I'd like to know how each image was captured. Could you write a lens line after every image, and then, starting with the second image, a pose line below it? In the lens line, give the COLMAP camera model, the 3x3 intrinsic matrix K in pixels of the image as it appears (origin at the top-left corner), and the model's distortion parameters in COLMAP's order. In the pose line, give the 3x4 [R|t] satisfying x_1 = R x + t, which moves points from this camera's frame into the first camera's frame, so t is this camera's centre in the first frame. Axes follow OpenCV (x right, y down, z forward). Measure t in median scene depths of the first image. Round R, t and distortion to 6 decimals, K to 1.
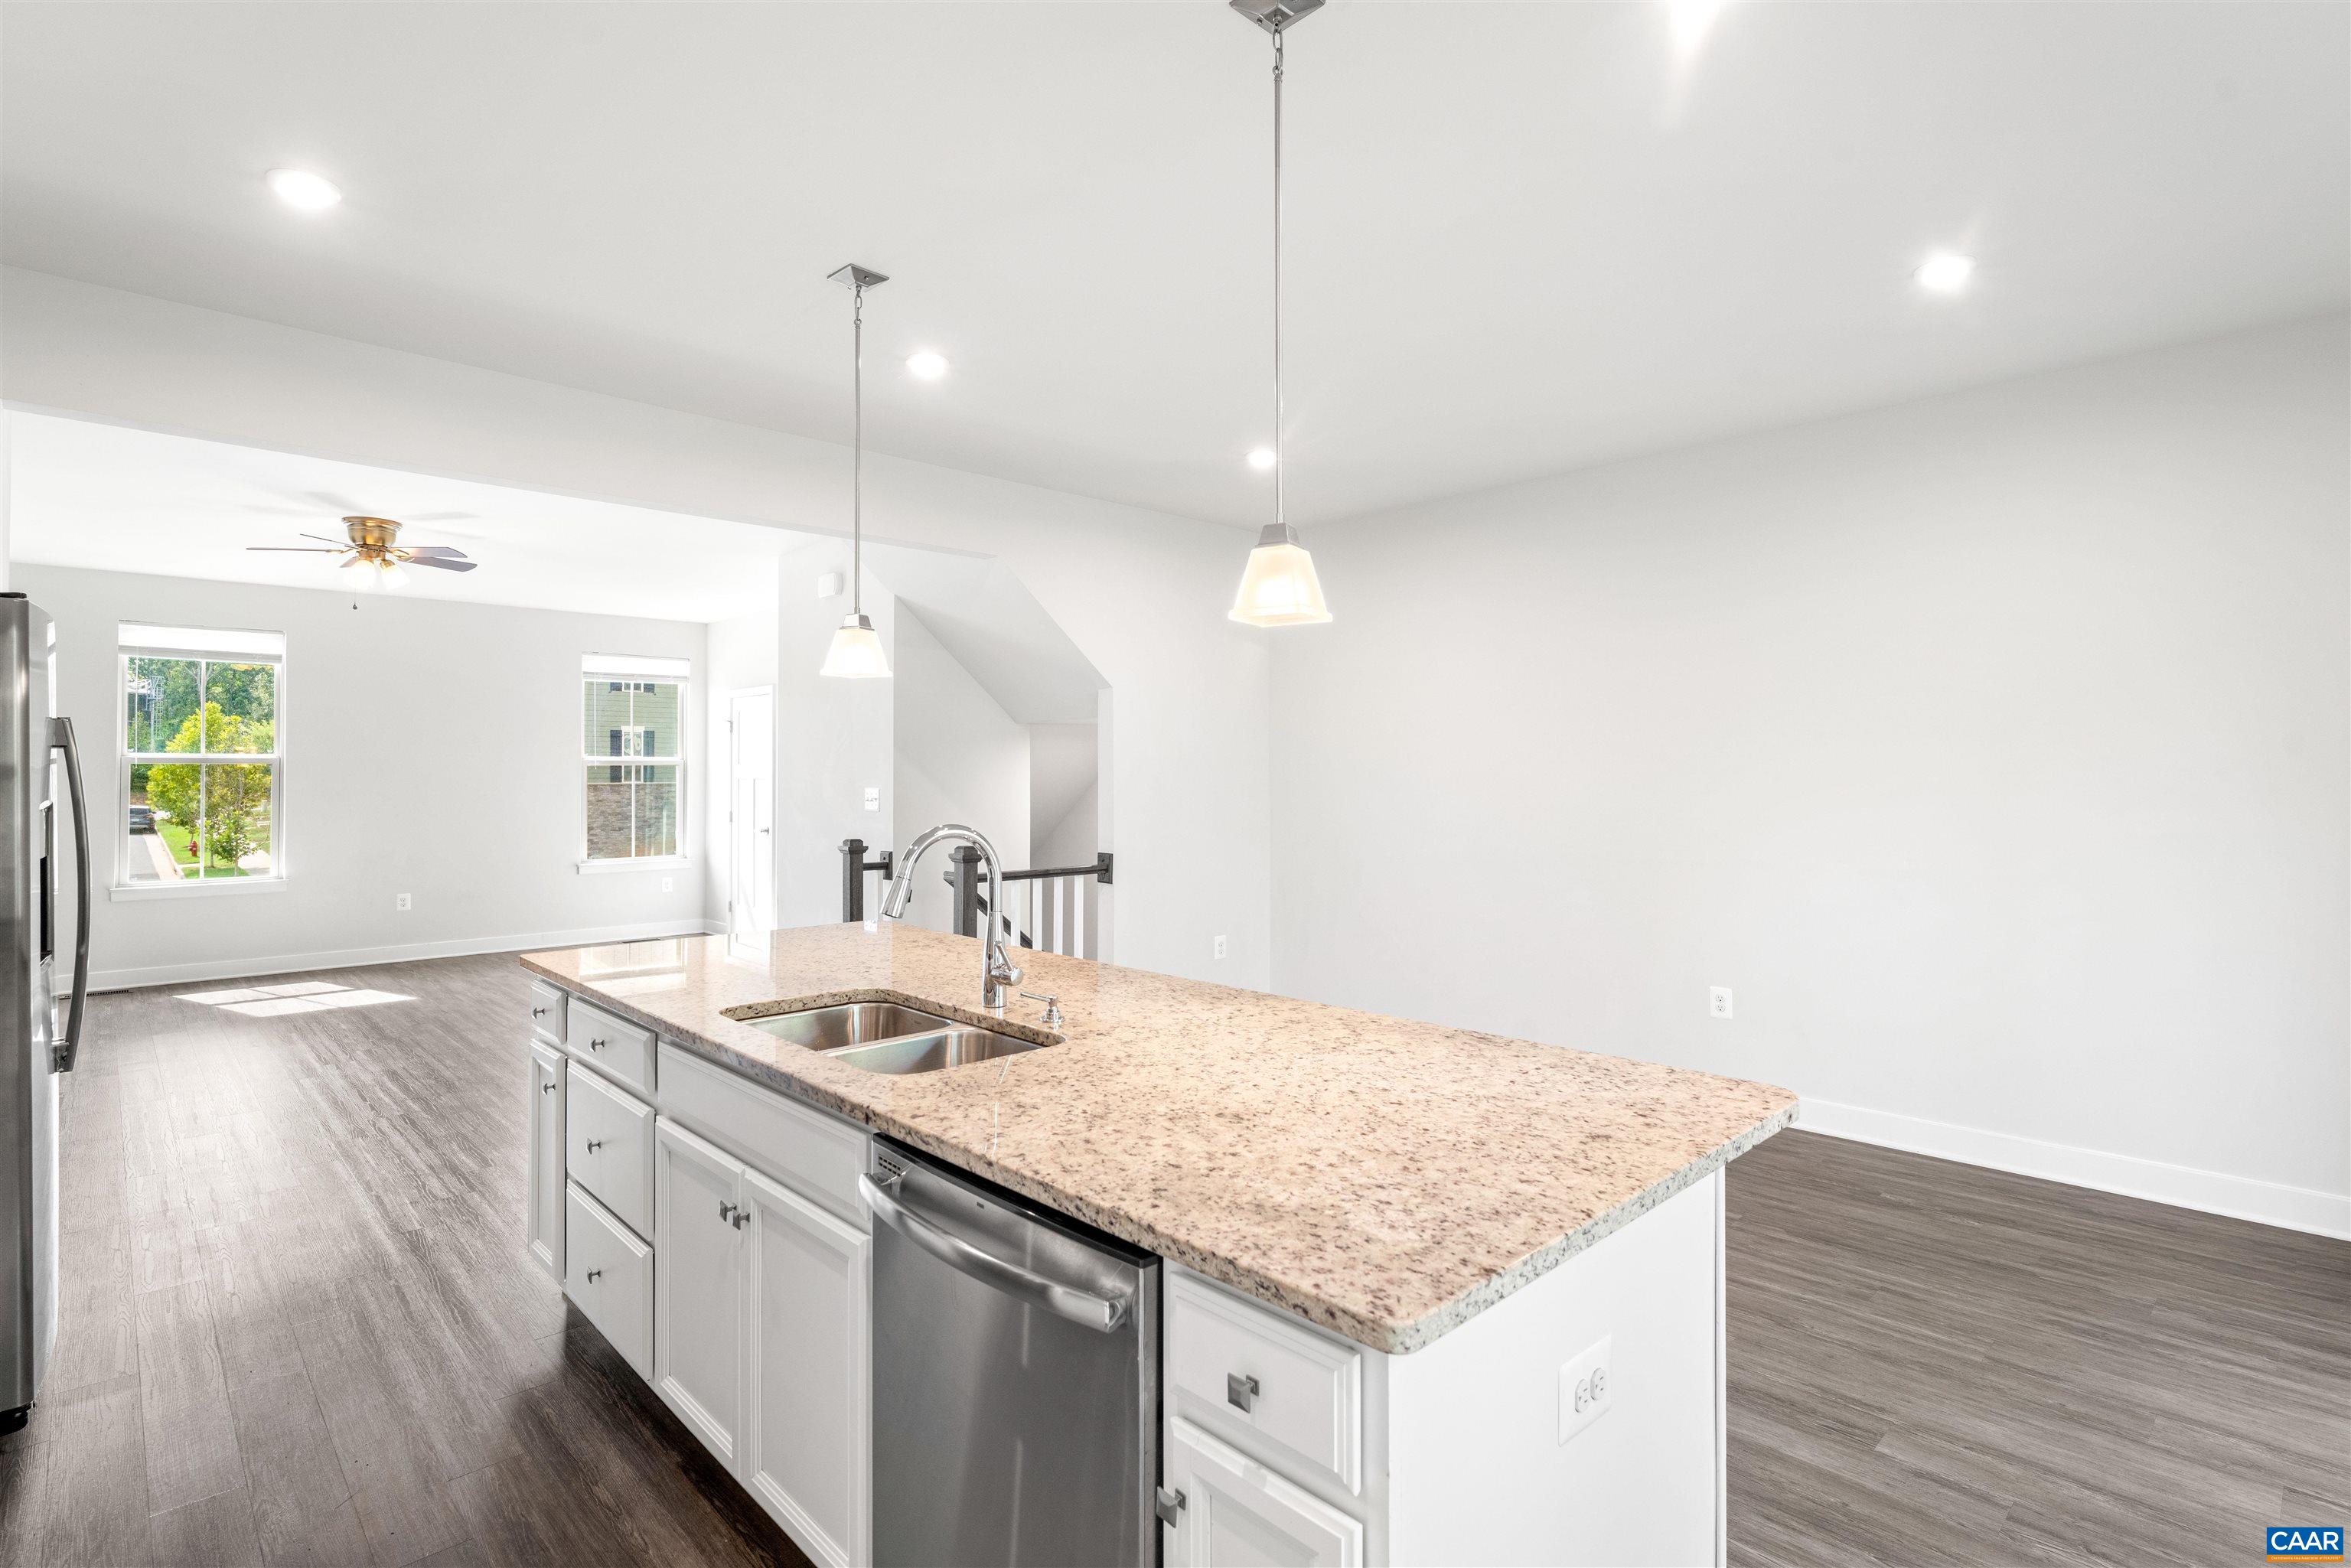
lens RADIAL K [[1122.3, 0, 1168.2], [0, 1122.3, 757.3], [0, 0, 1]] dist [-0.001436, 0.000184]
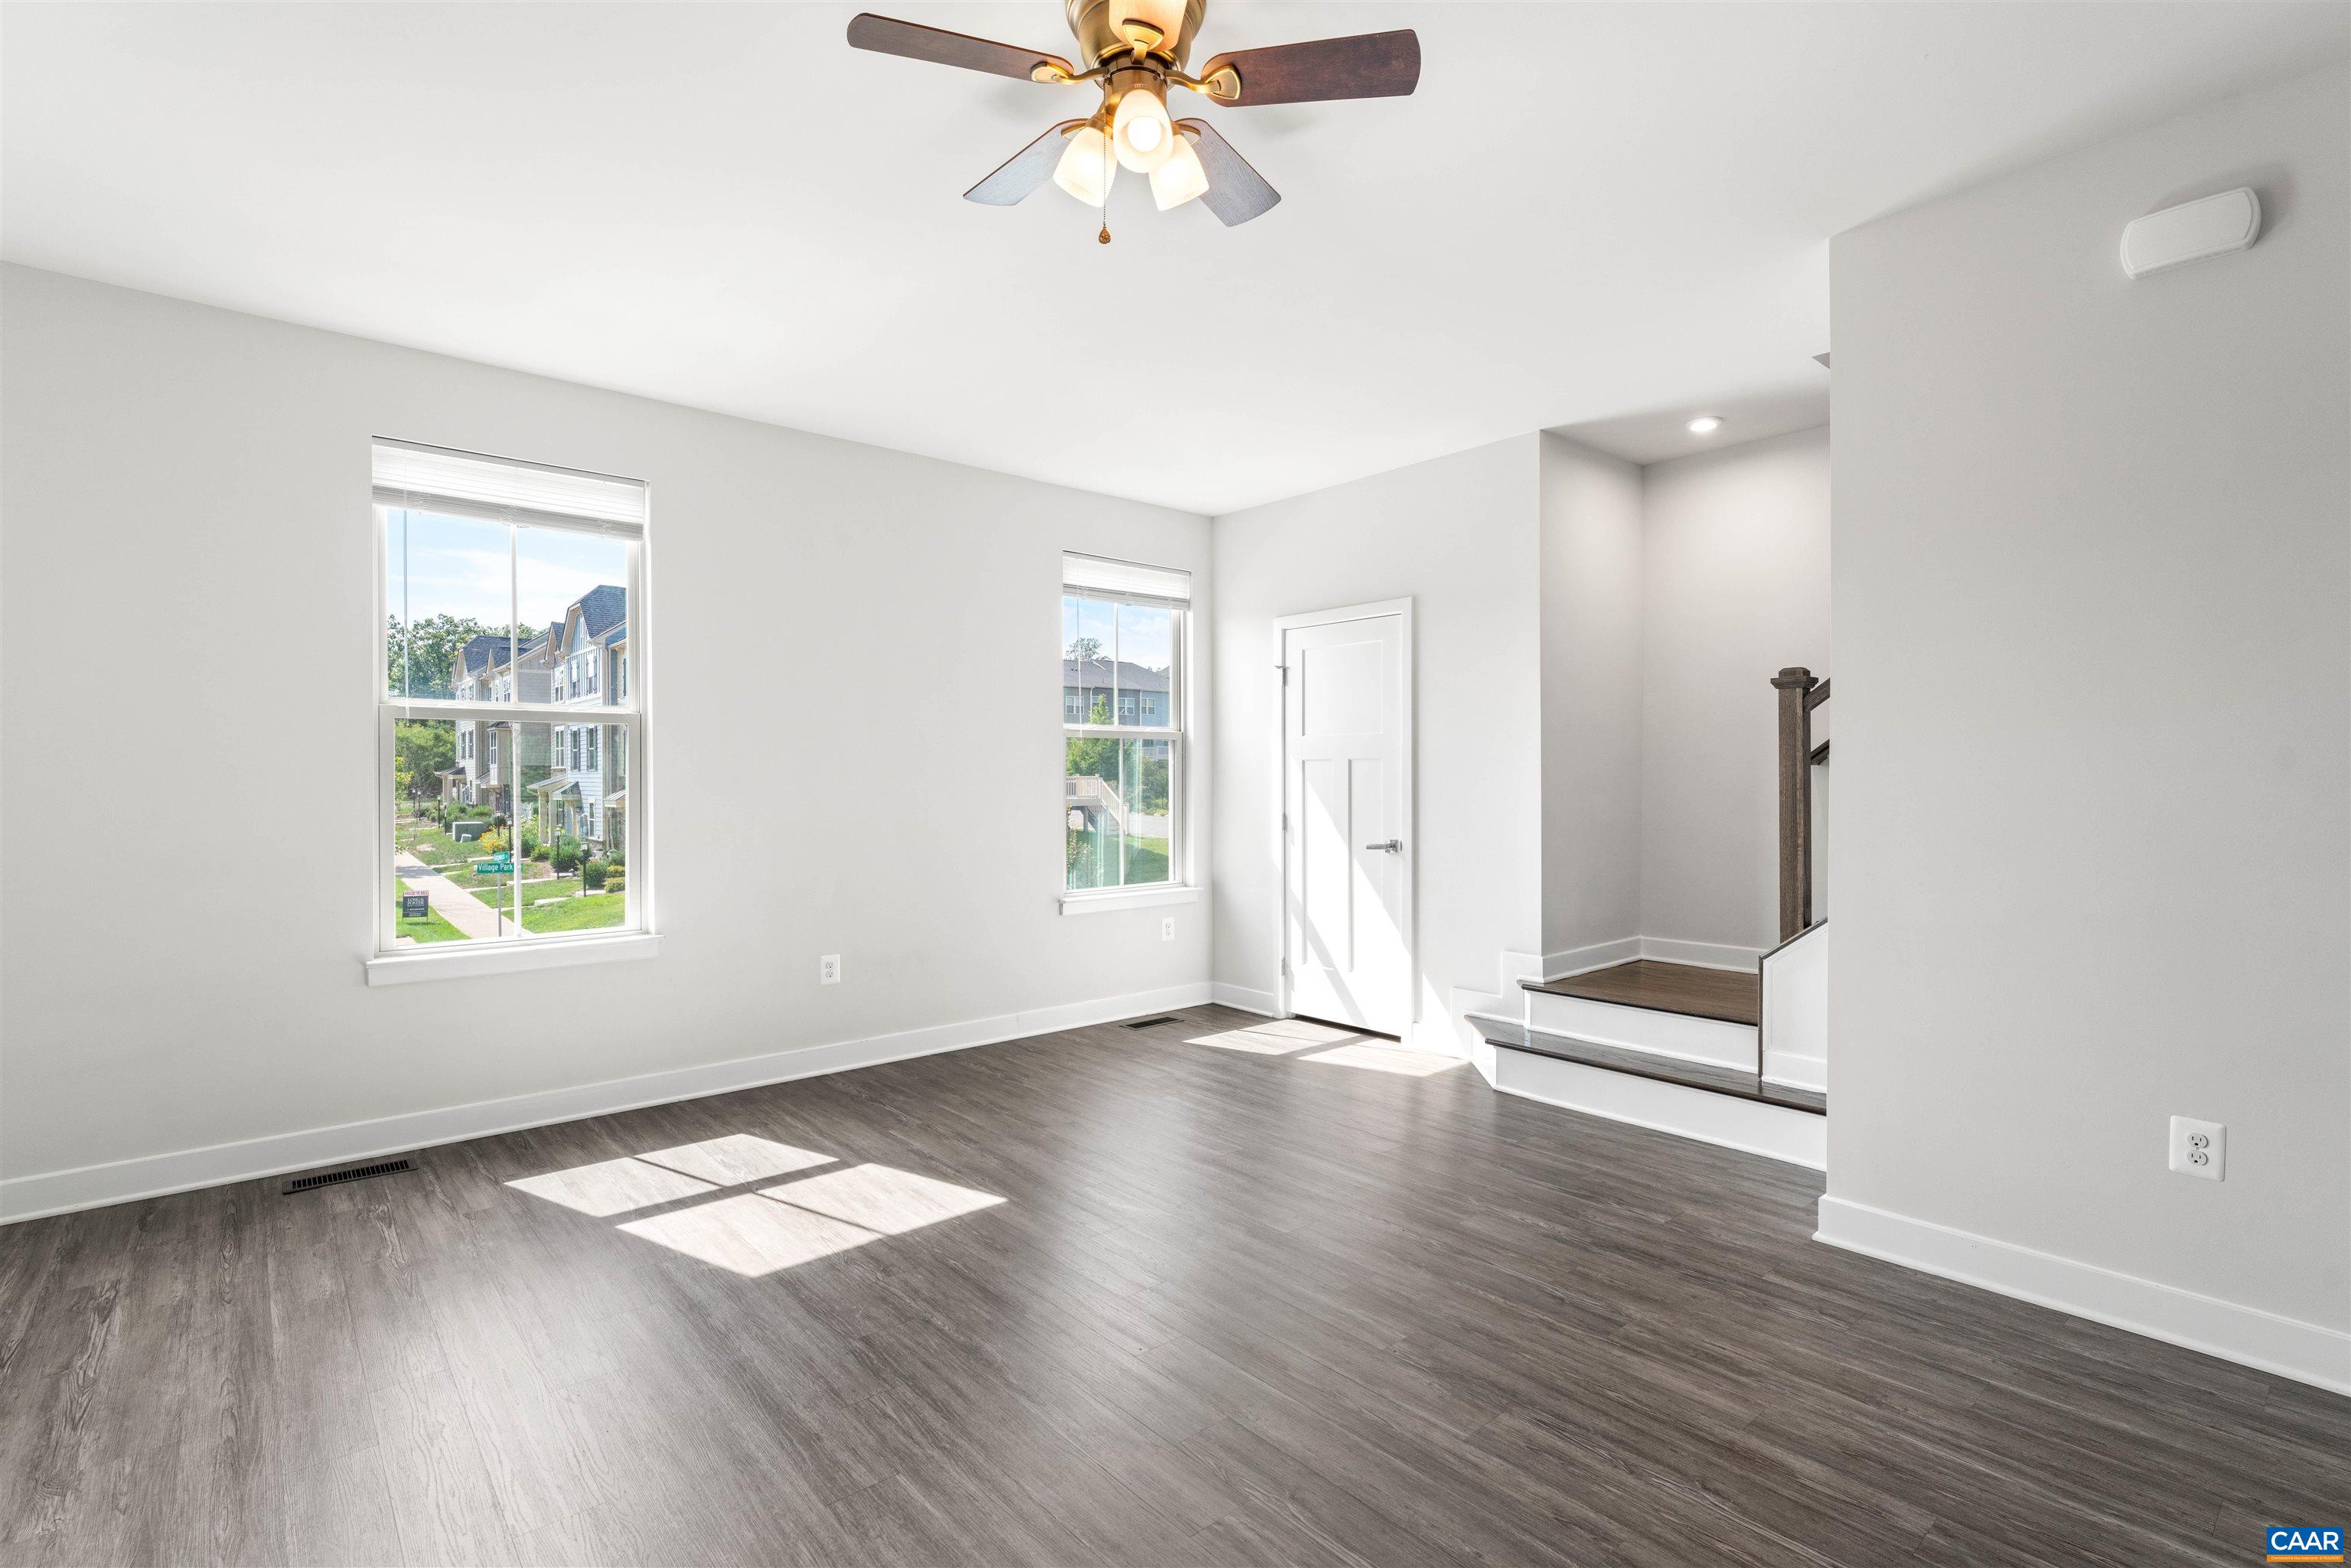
lens RADIAL K [[1090.7, 0, 1165.5], [0, 1090.7, 787.5], [0, 0, 1]] dist [0.000283, -0.000043]
pose [[0.998946, 0.001796, -0.045863, -0.699802], [-0.000859, 0.999791, 0.020443, 0.035752], [0.045890, -0.020382, 0.998739, 0.653119]]
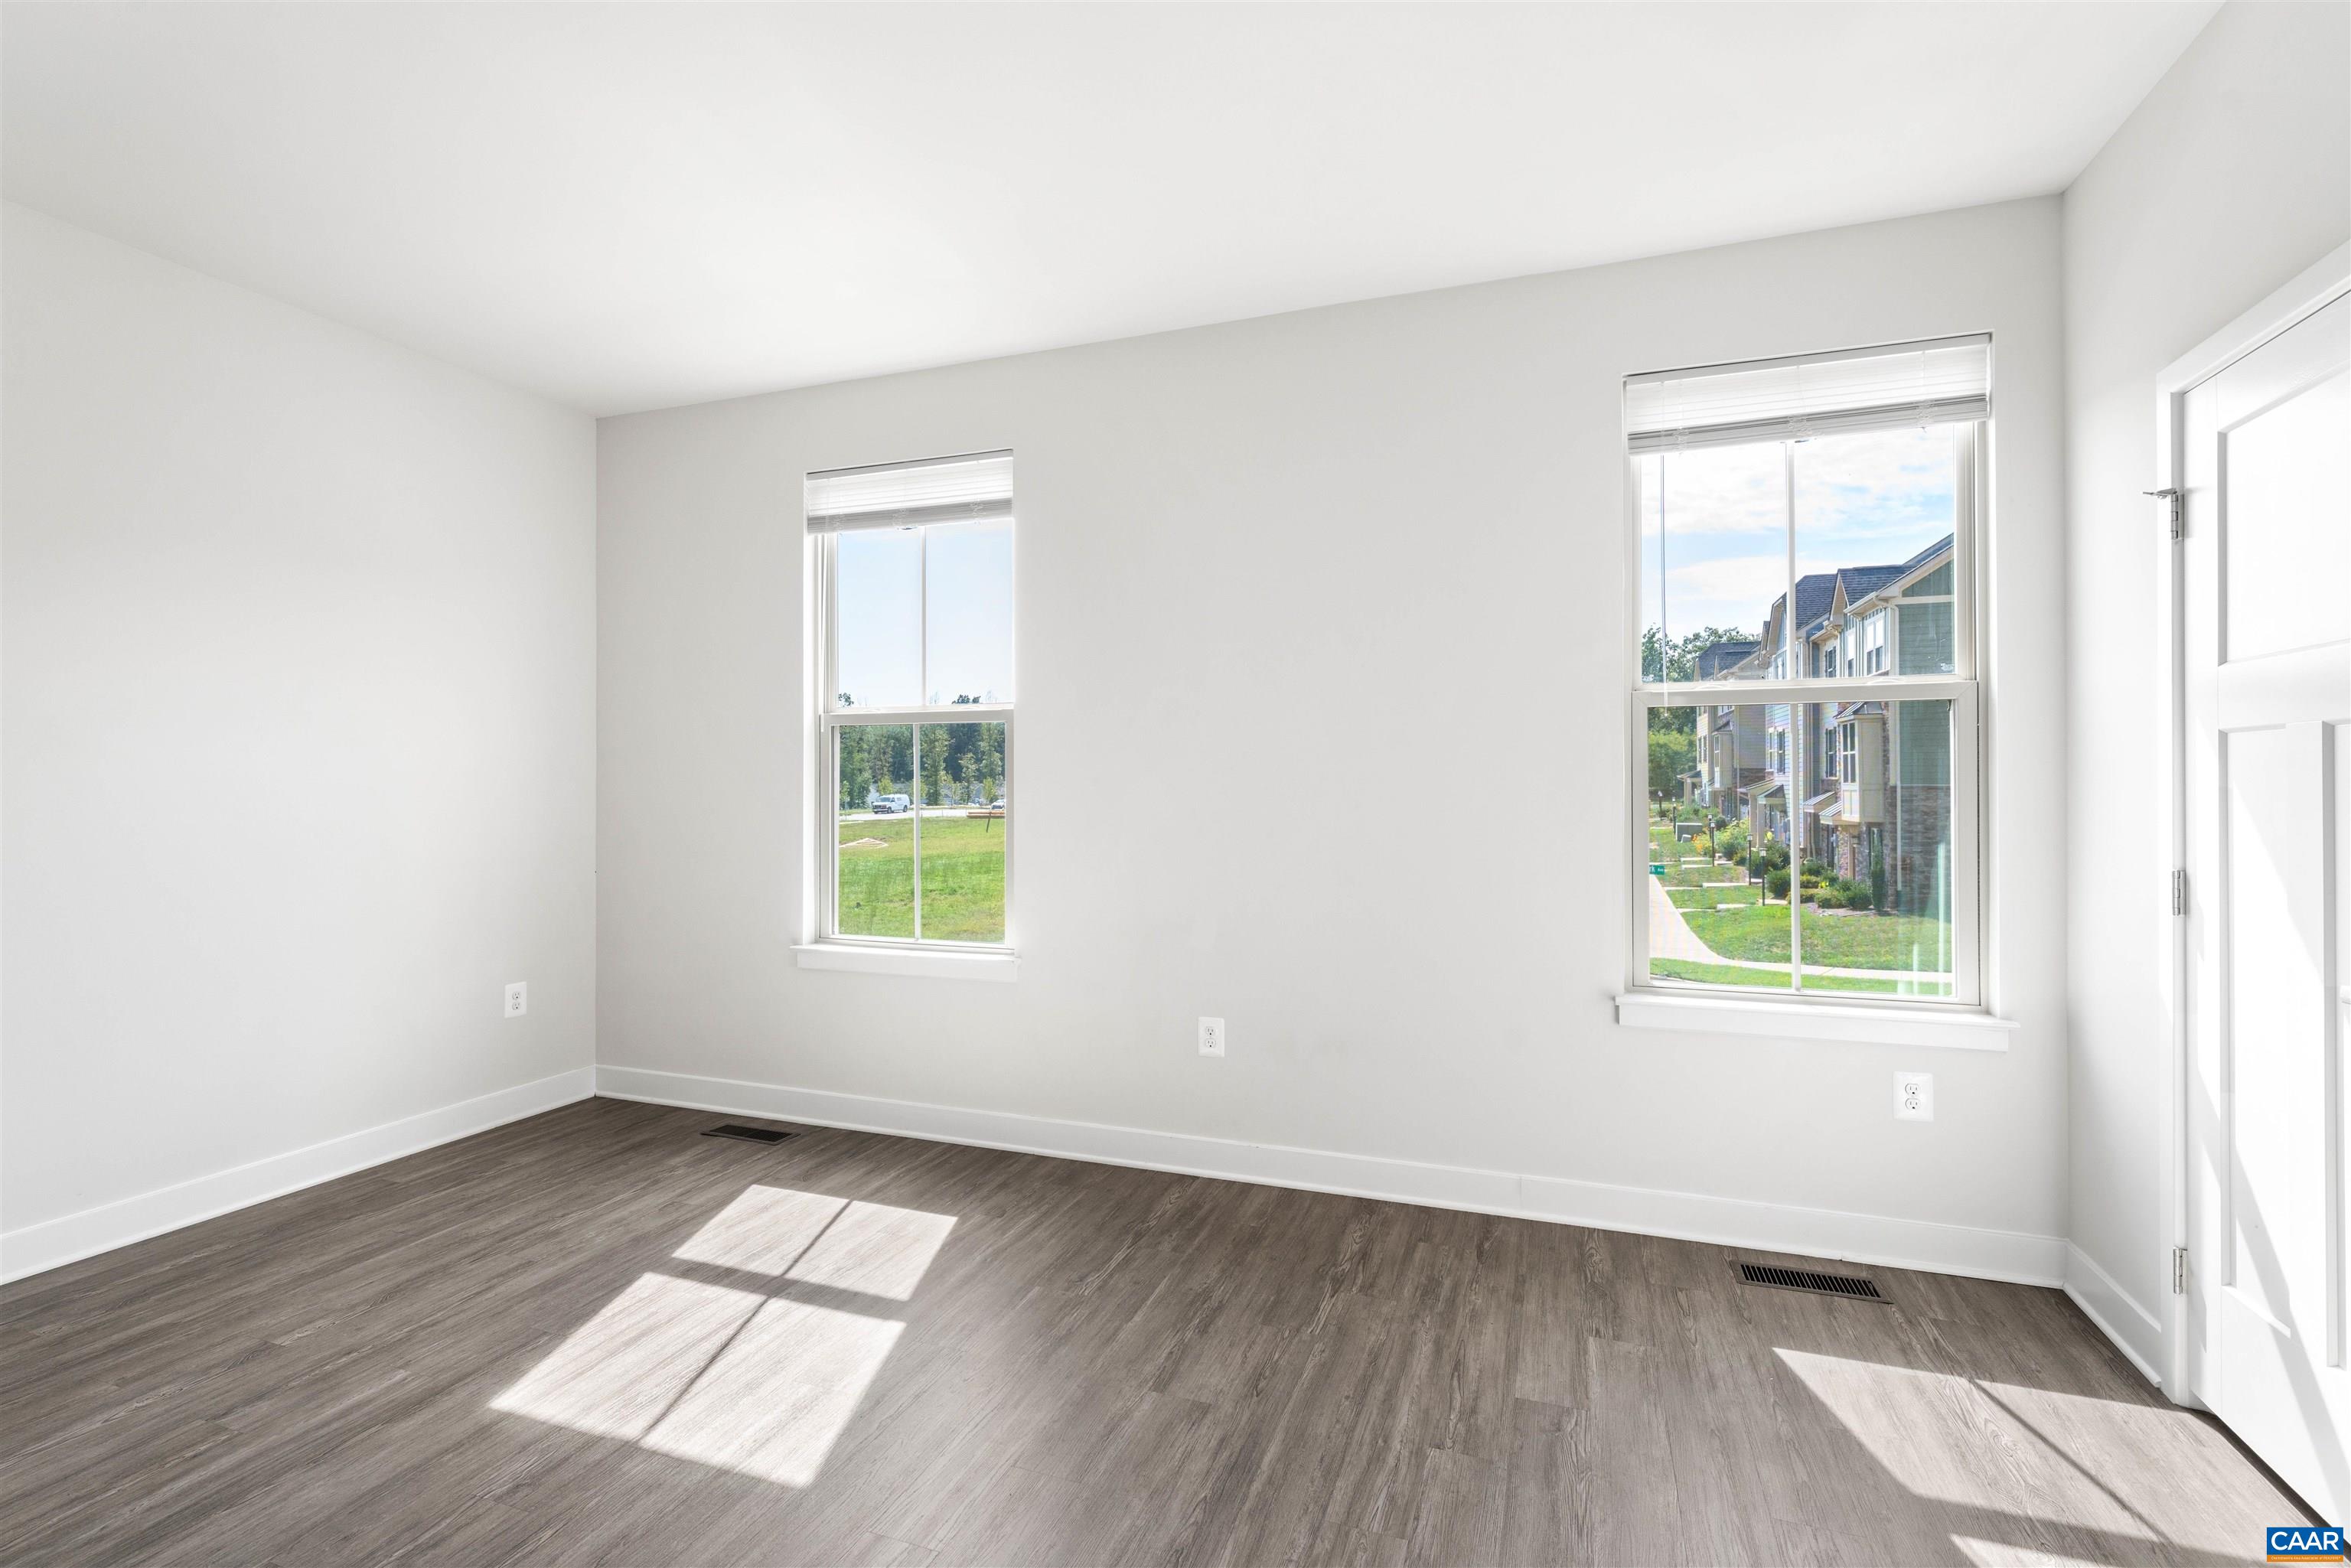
lens RADIAL K [[1092.6, 0, 1160.7], [0, 1092.6, 773.4], [0, 0, 1]] dist [0.000018, -0.000582]
pose [[0.445556, -0.004850, -0.895241, -0.458131], [0.009952, 0.999950, -0.000464, 0.042127], [0.895199, -0.008702, 0.445583, 1.152408]]
